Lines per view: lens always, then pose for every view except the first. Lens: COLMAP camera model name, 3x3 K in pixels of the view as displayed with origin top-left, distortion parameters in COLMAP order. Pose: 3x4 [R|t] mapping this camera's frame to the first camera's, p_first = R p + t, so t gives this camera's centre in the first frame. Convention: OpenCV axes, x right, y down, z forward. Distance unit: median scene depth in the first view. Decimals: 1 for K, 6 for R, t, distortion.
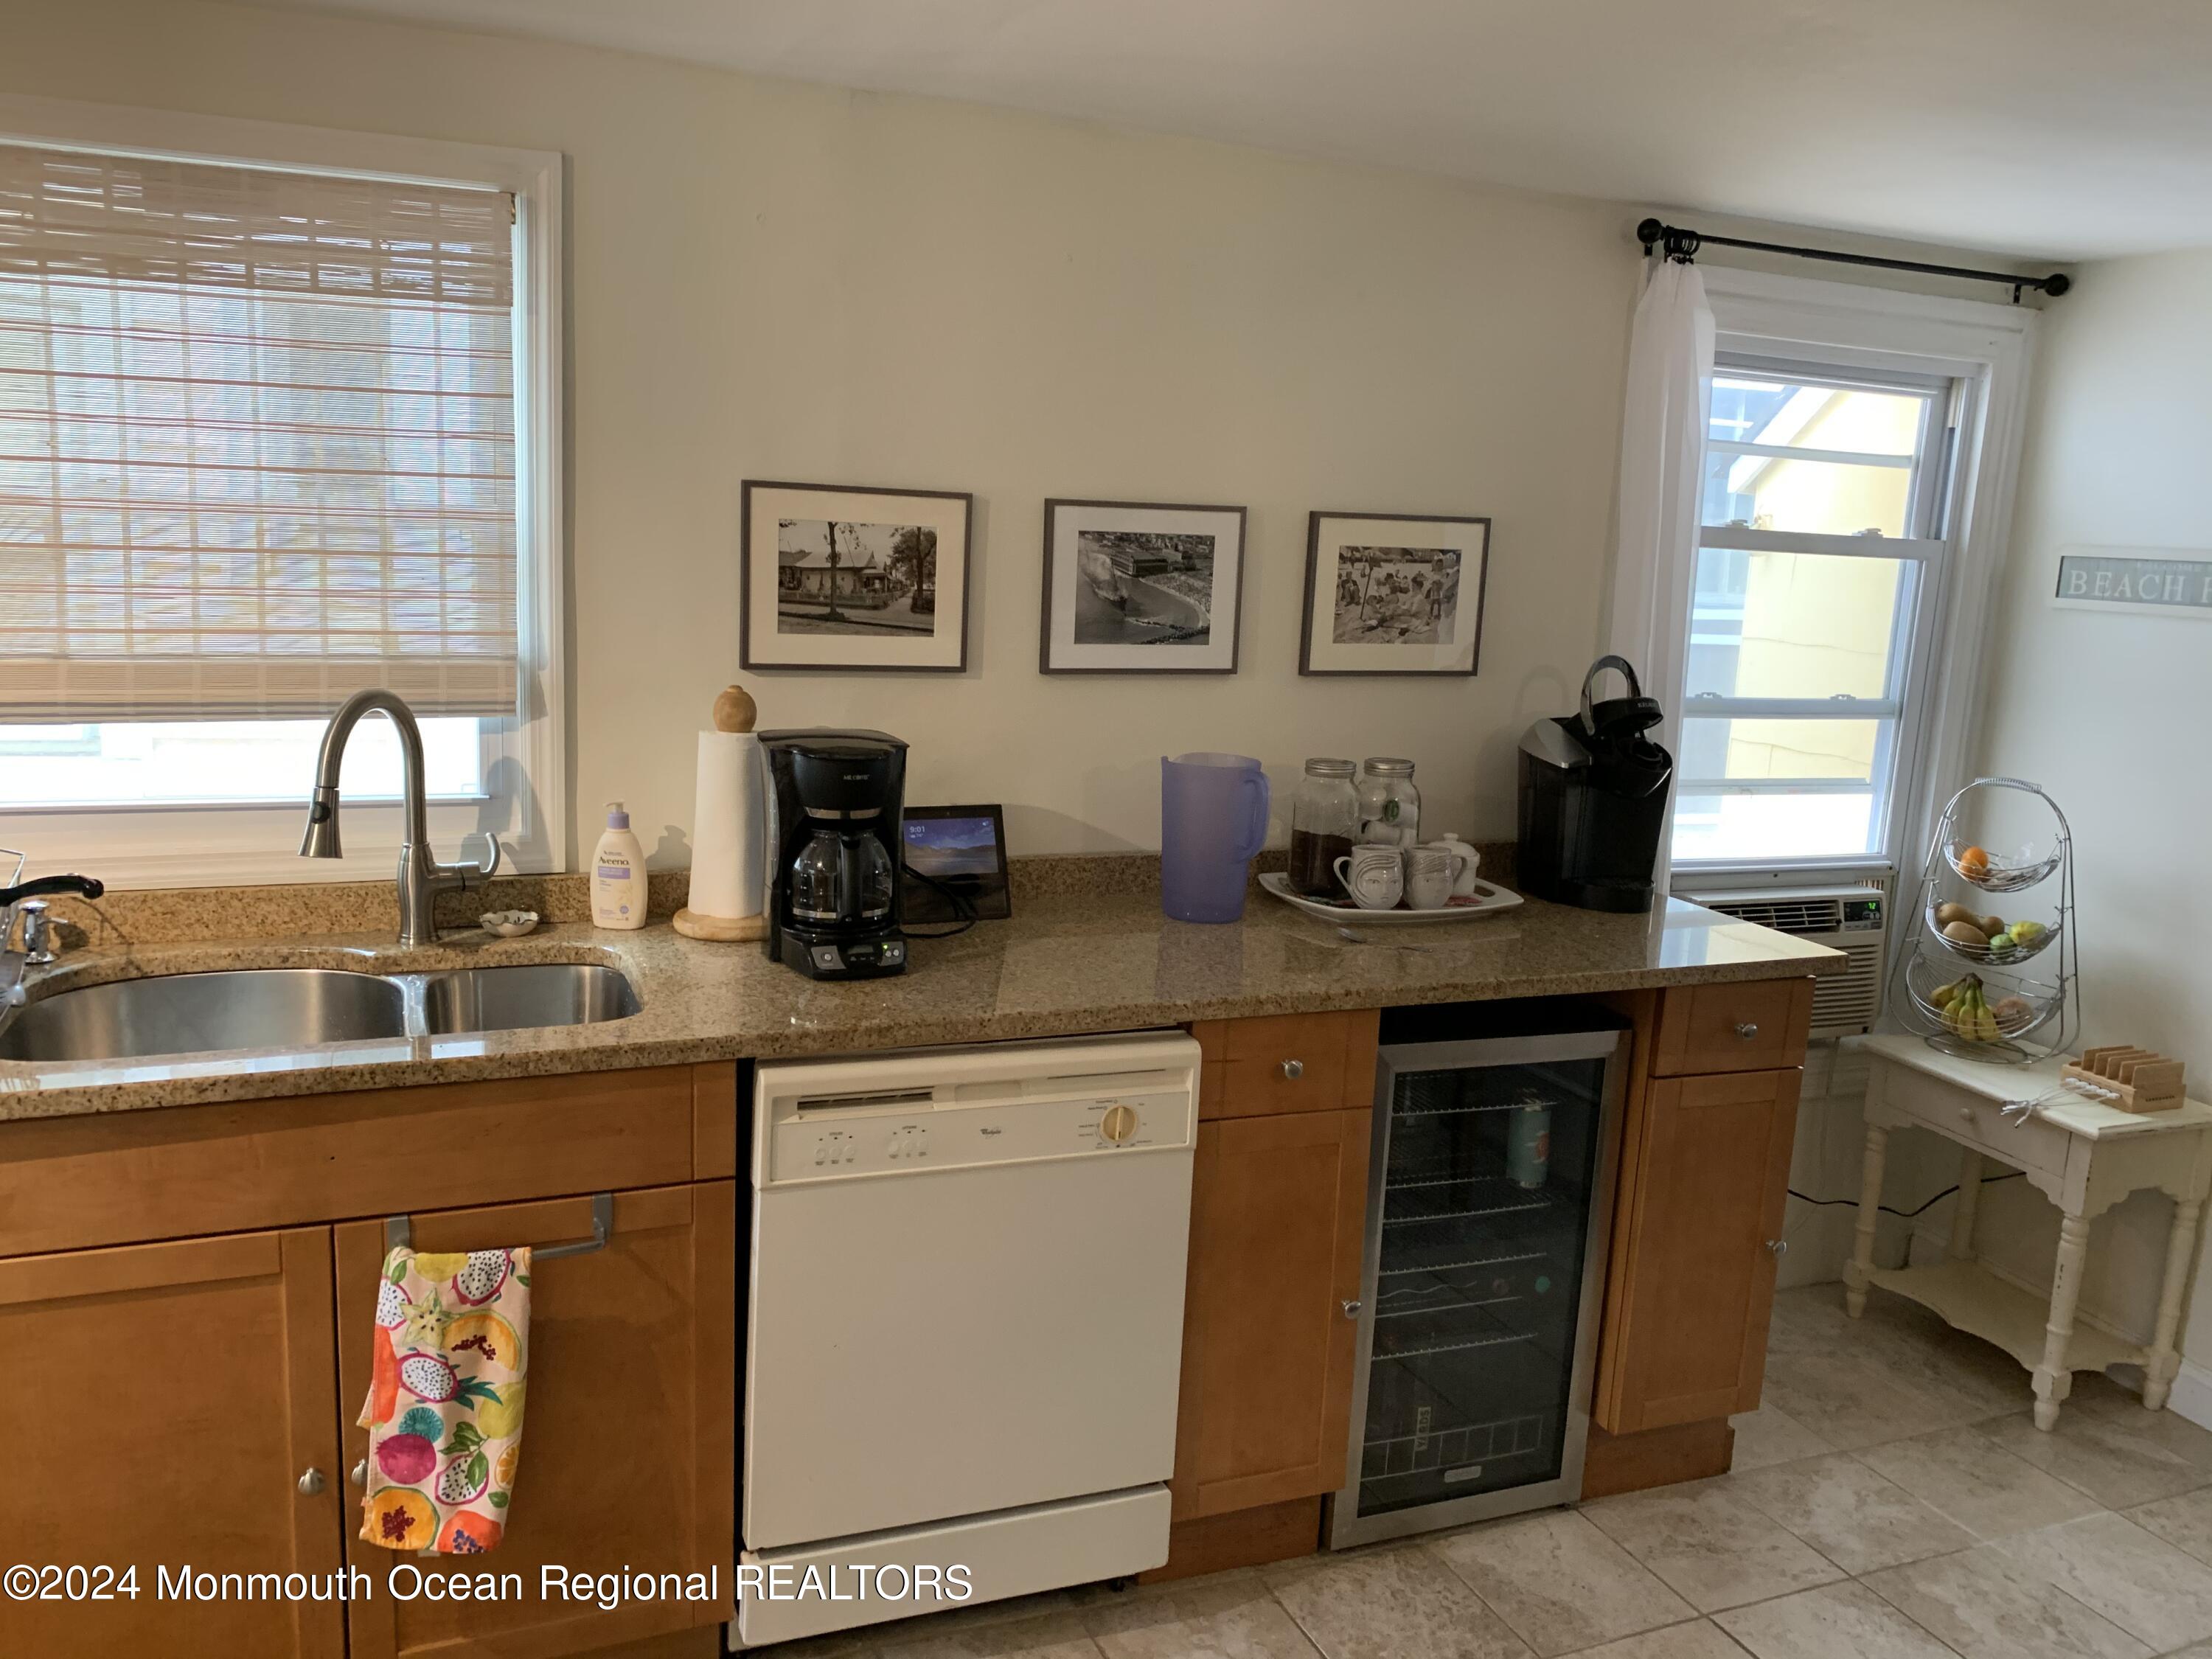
lens RADIAL K [[1623.7, 0, 1106.0], [0, 1623.7, 829.5], [0, 0, 1]] dist [0.079545, -0.277988]
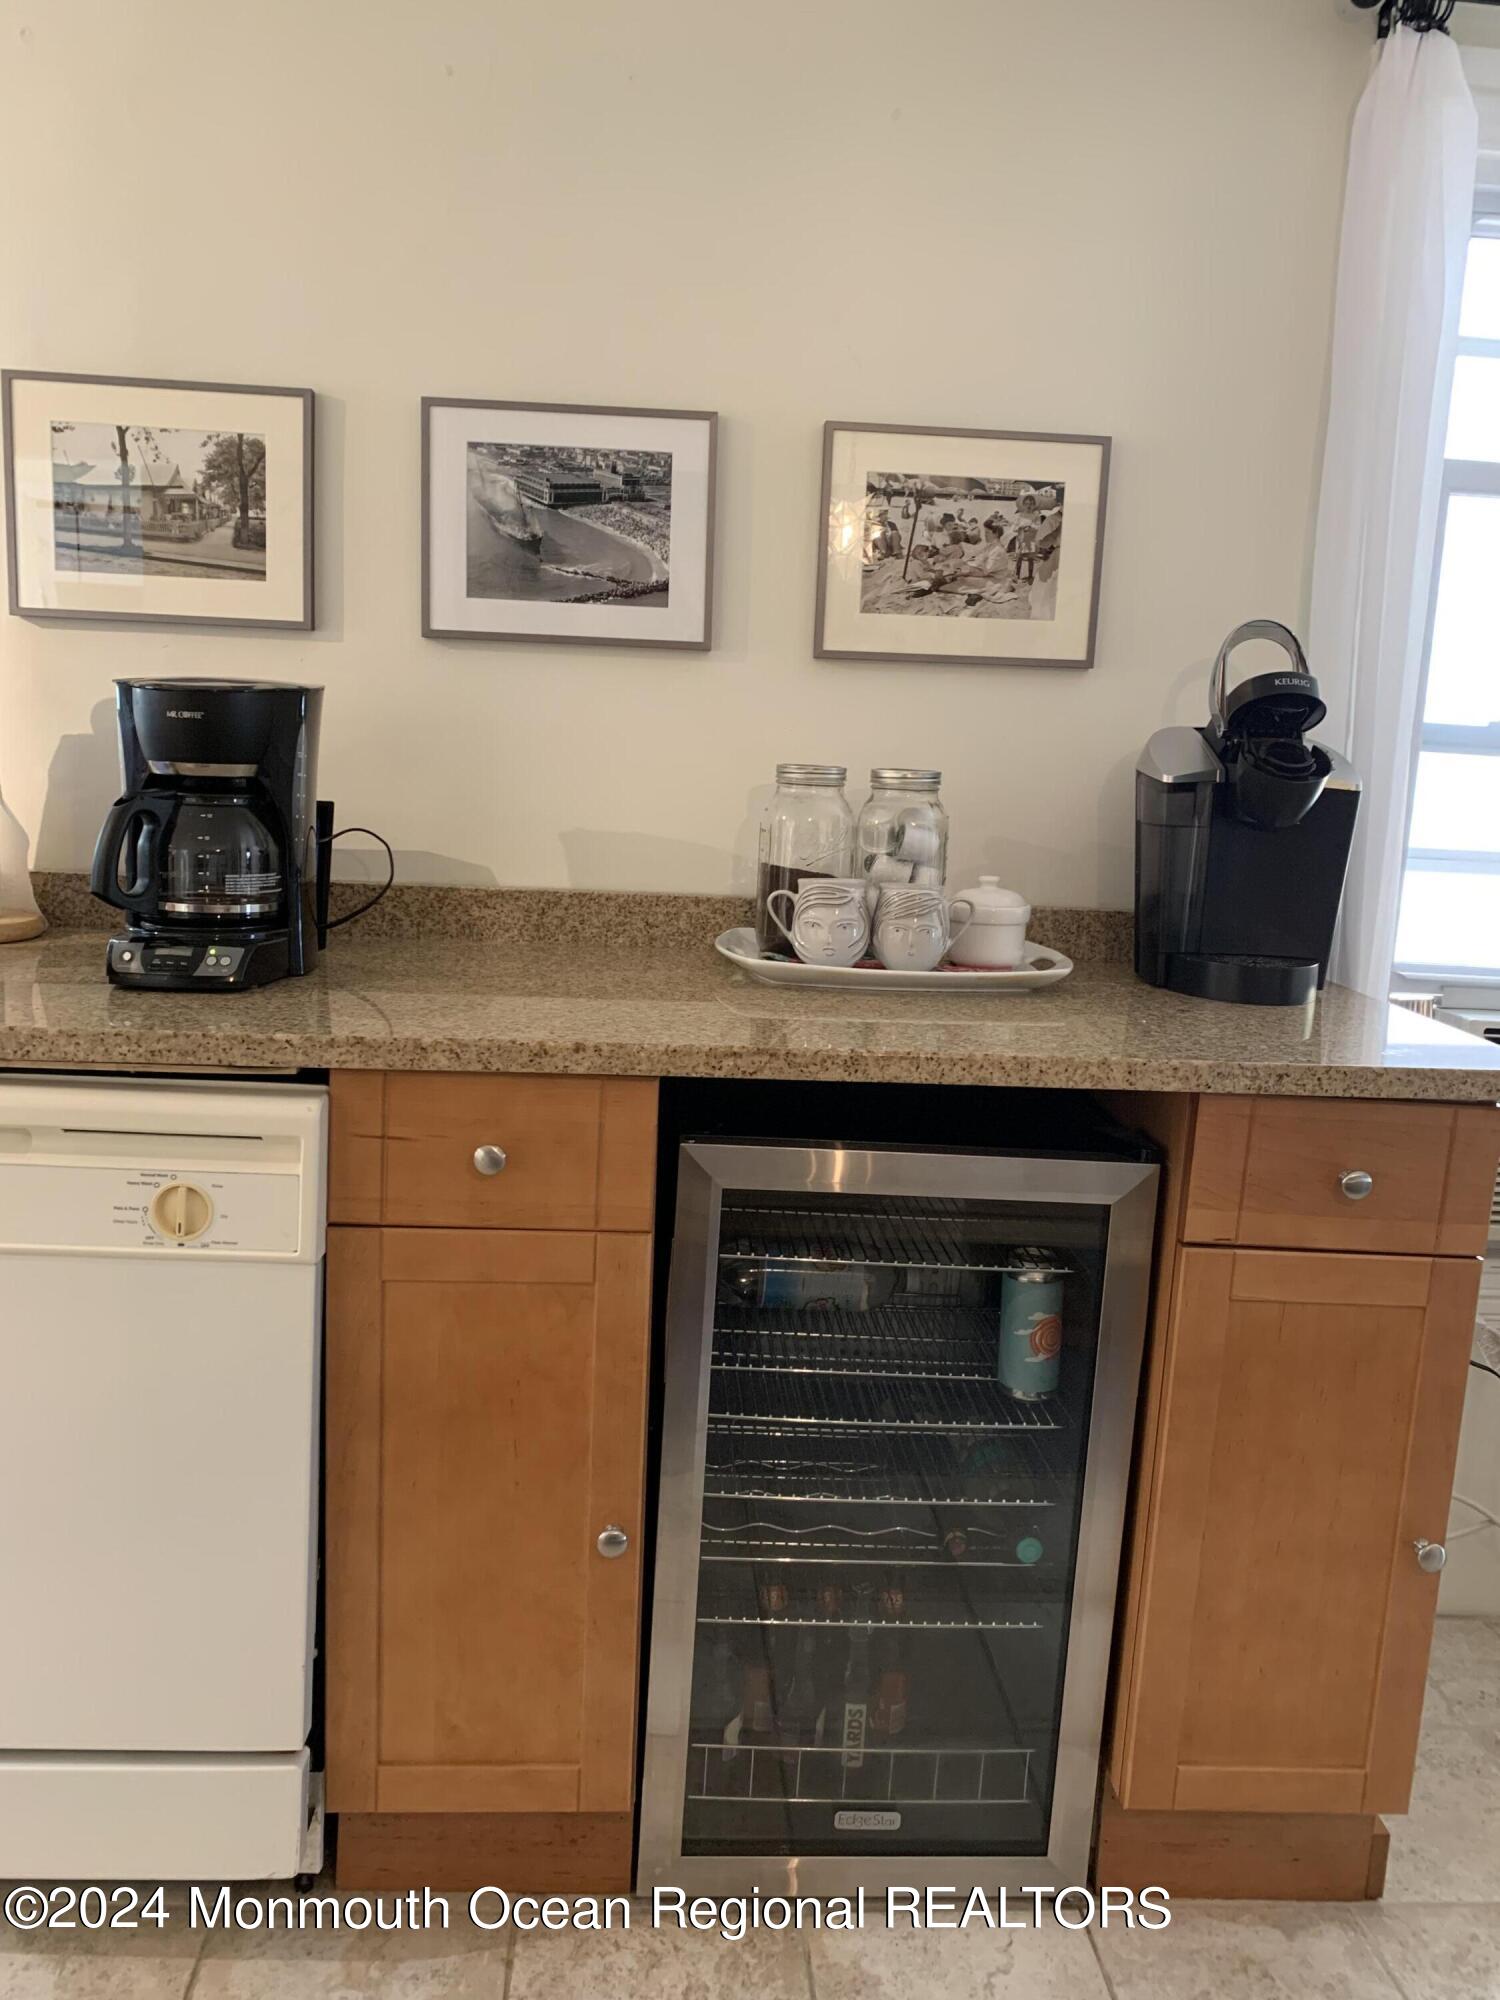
lens RADIAL K [[1523.1, 0, 750.0], [0, 1523.1, 1000.0], [0, 0, 1]] dist [-0.008800, -0.012337]
pose [[0.954046, 0.050780, -0.295325, 0.318176], [-0.055511, 0.998429, -0.007651, 0.067986], [0.294472, 0.023693, 0.955366, 0.371501]]
